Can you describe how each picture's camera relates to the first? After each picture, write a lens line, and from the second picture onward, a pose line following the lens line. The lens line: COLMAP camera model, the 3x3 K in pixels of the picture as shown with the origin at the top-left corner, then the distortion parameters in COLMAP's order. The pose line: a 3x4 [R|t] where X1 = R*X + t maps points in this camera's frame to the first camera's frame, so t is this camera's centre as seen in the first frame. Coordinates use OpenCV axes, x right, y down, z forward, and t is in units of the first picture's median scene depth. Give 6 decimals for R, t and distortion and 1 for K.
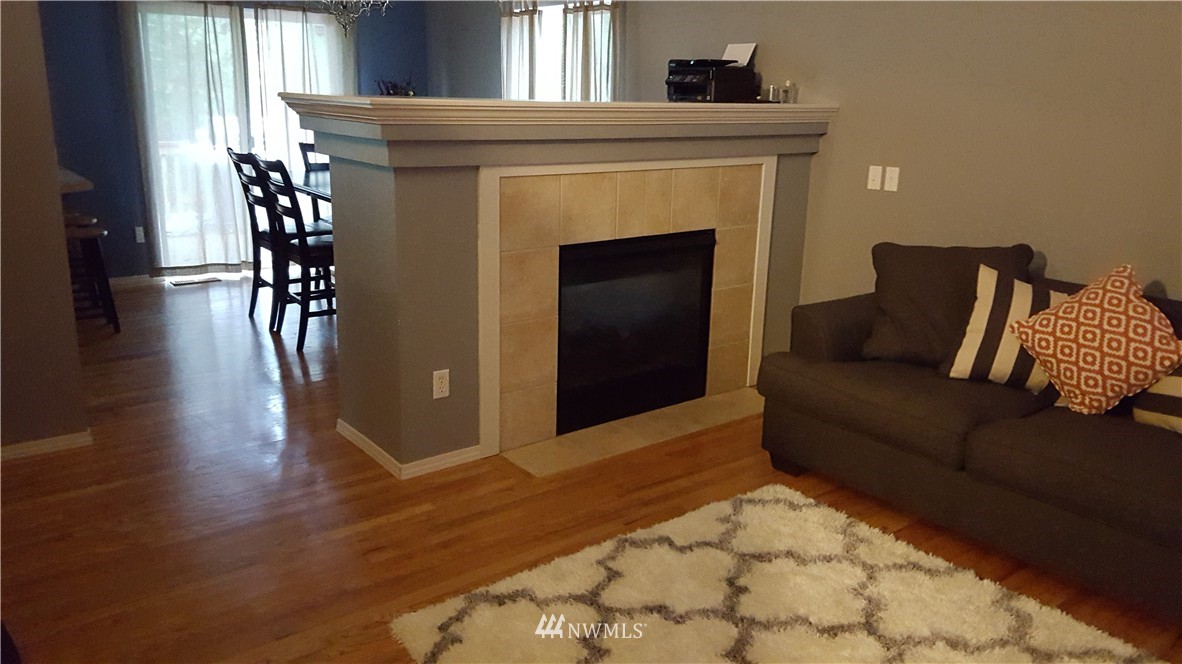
lens RADIAL K [[893.1, 0, 591.0], [0, 893.1, 332.0], [0, 0, 1]] dist [0.141175, -0.318764]
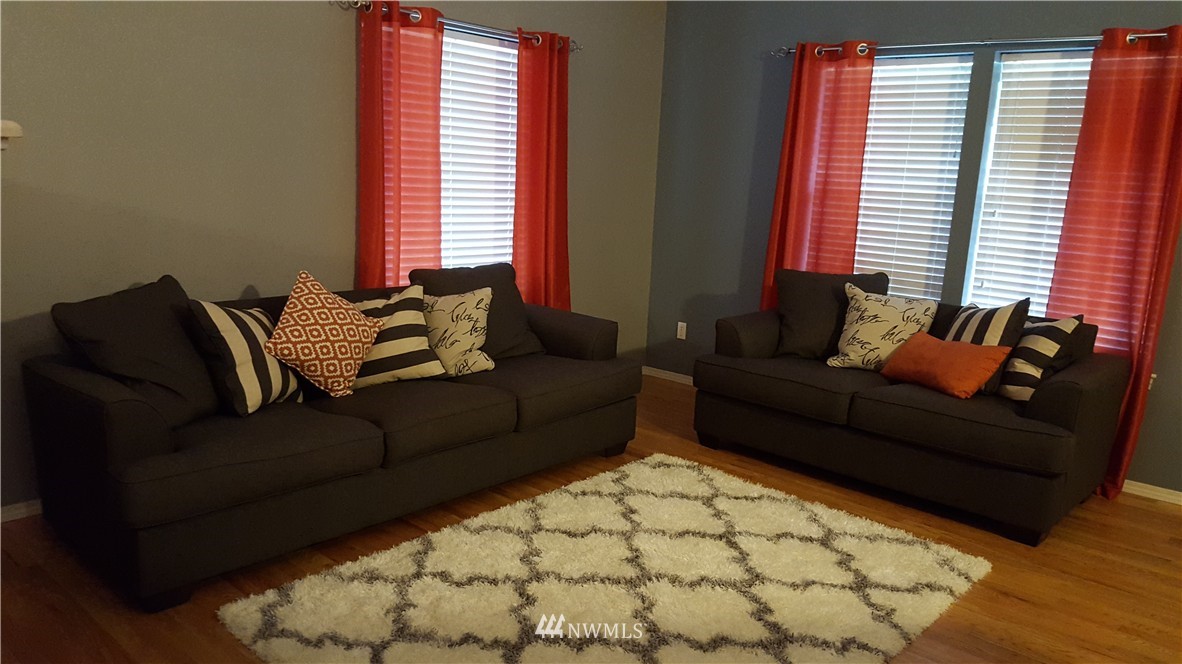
lens RADIAL K [[893.1, 0, 591.0], [0, 893.1, 332.0], [0, 0, 1]] dist [0.141175, -0.318764]
pose [[-0.215755, -0.210269, 0.953539, -0.587268], [0.189729, 0.948899, 0.252176, -0.206038], [-0.957838, 0.235322, -0.164835, 0.765197]]
